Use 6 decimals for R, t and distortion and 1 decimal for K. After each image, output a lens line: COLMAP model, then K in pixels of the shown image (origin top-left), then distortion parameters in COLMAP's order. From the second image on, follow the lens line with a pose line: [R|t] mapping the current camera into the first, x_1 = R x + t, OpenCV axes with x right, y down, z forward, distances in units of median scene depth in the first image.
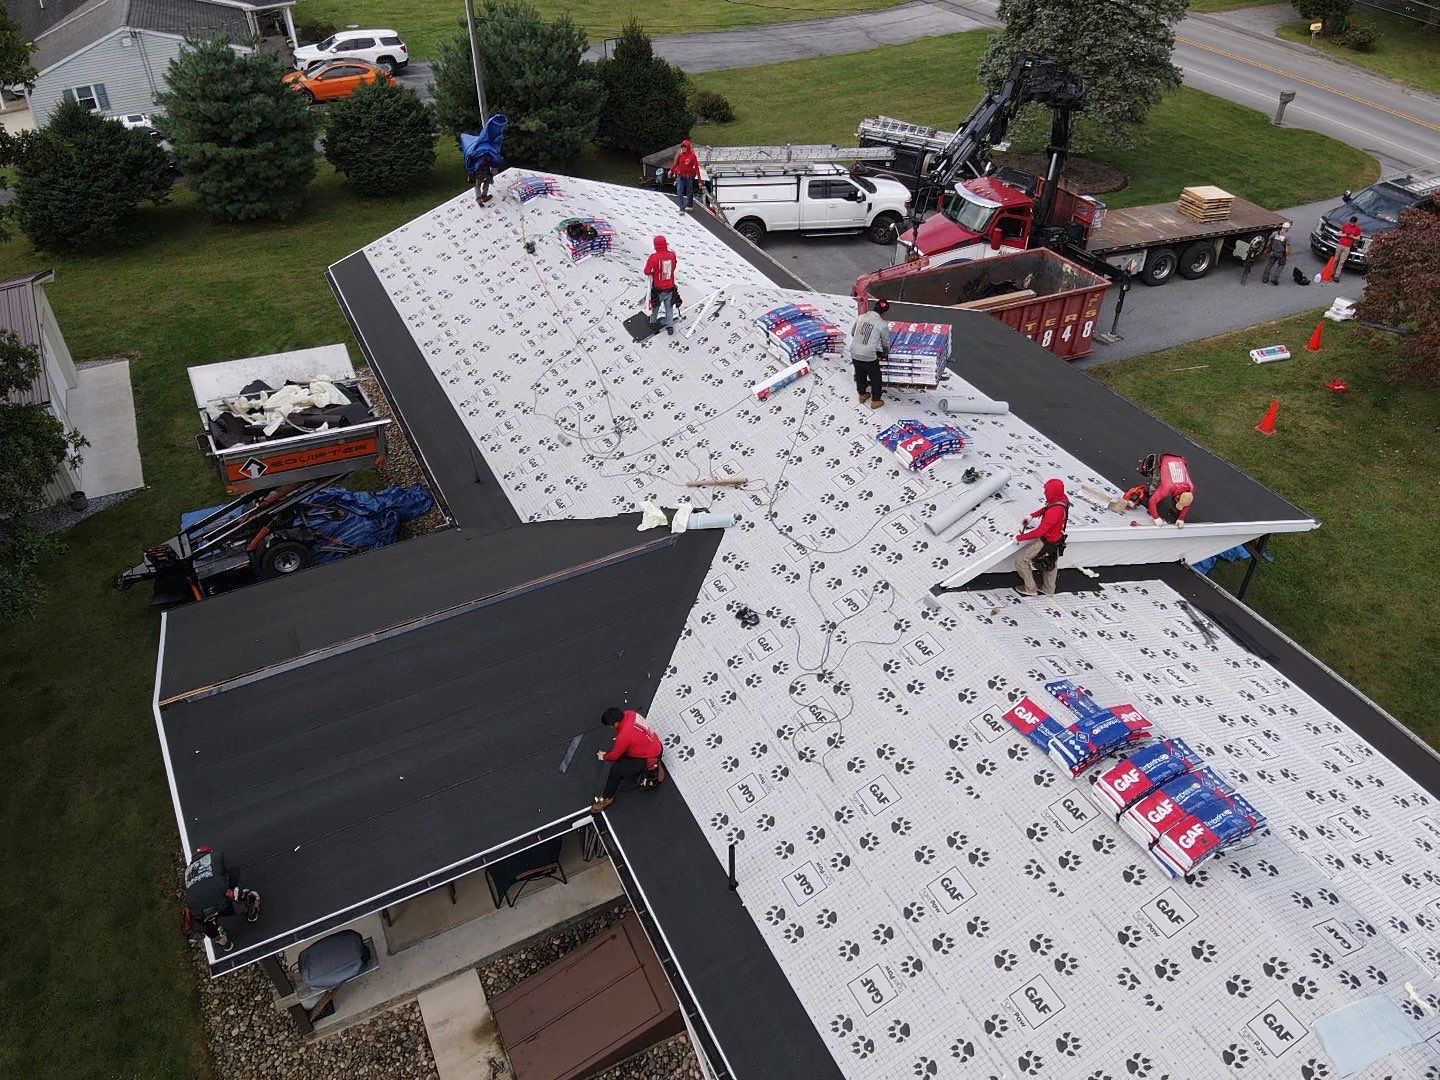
lens RADIAL K [[1041.7, 0, 713.5], [0, 1041.7, 525.4], [0, 0, 1]] dist [0.097568, -0.185265]
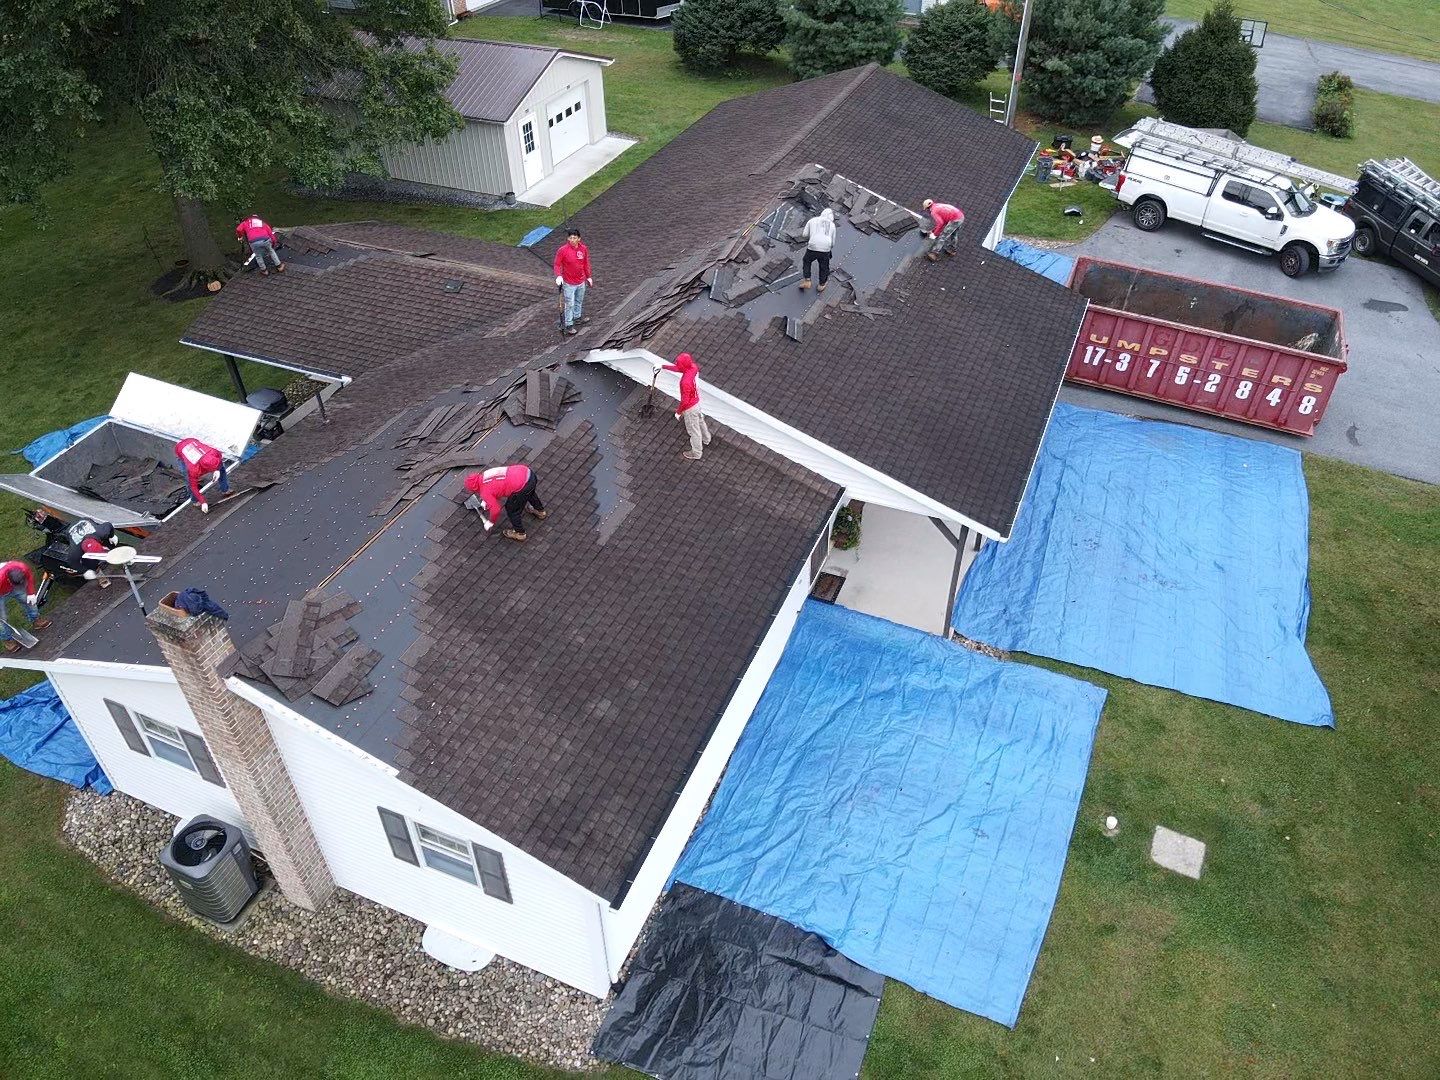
lens RADIAL K [[1041.7, 0, 719.6], [0, 1041.7, 528.1], [0, 0, 1]] dist [0.097568, -0.185265]
pose [[0.646826, 0.487576, -0.586418, 0.626495], [-0.467256, 0.861076, 0.200550, -0.051619], [0.602733, 0.144287, 0.784789, 0.058842]]
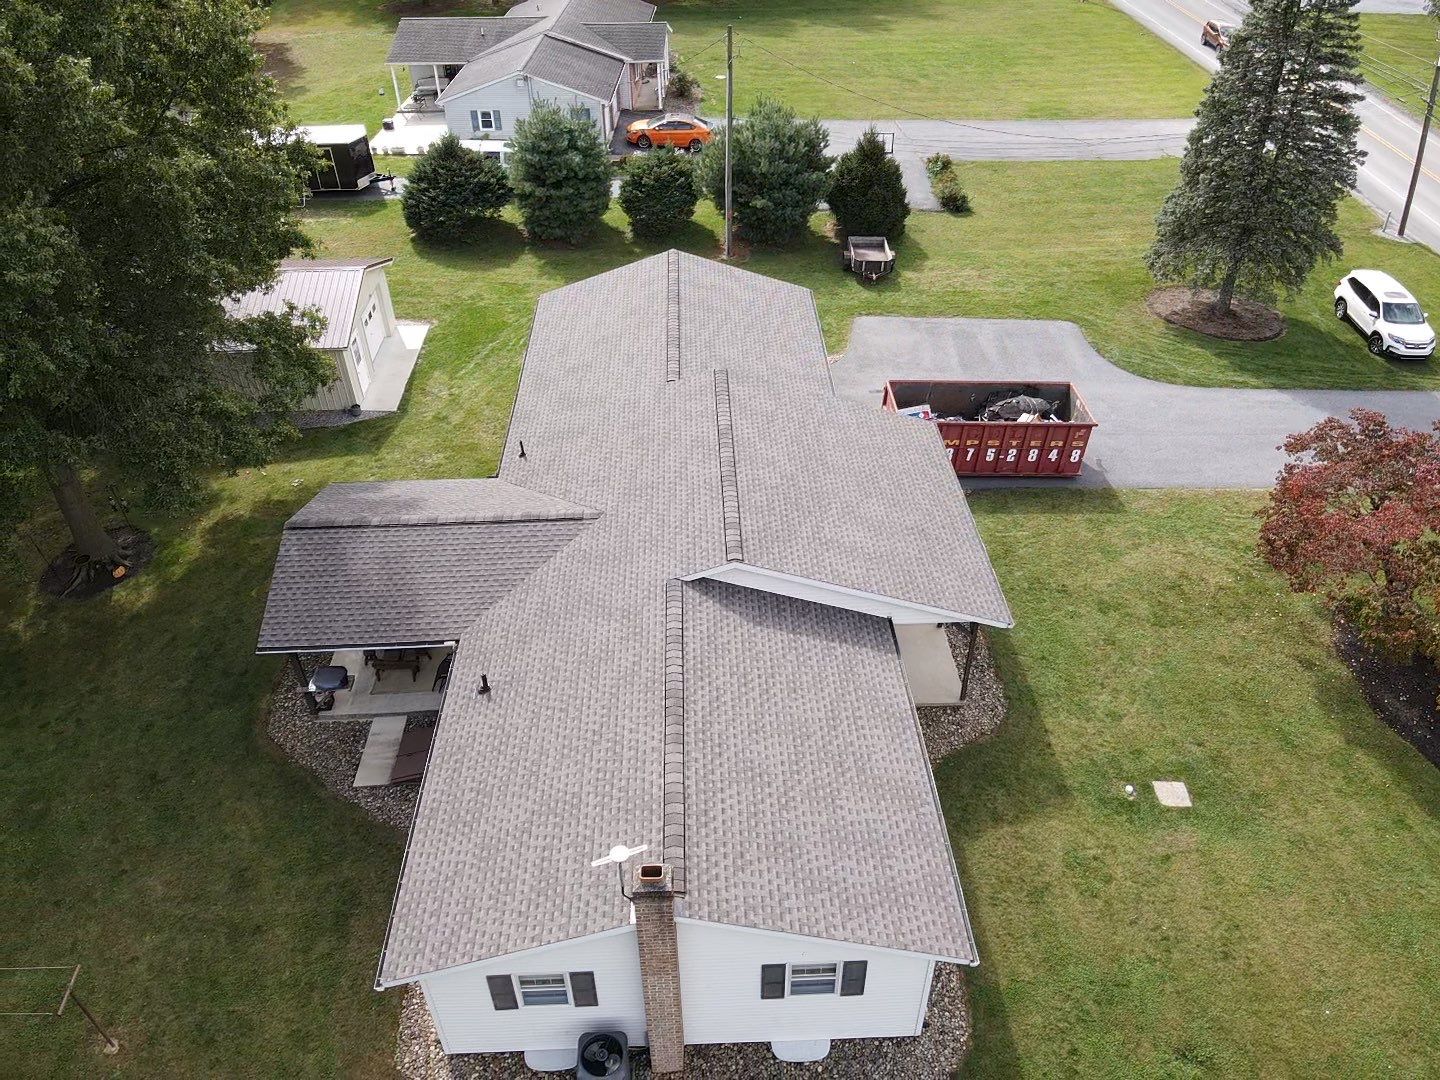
lens RADIAL K [[1041.7, 0, 716.4], [0, 1041.7, 528.2], [0, 0, 1]] dist [0.097568, -0.185265]
pose [[0.909111, 0.258138, -0.326929, 0.416241], [-0.257313, 0.965205, 0.046586, -0.058643], [0.327579, 0.041771, 0.943900, -0.290697]]
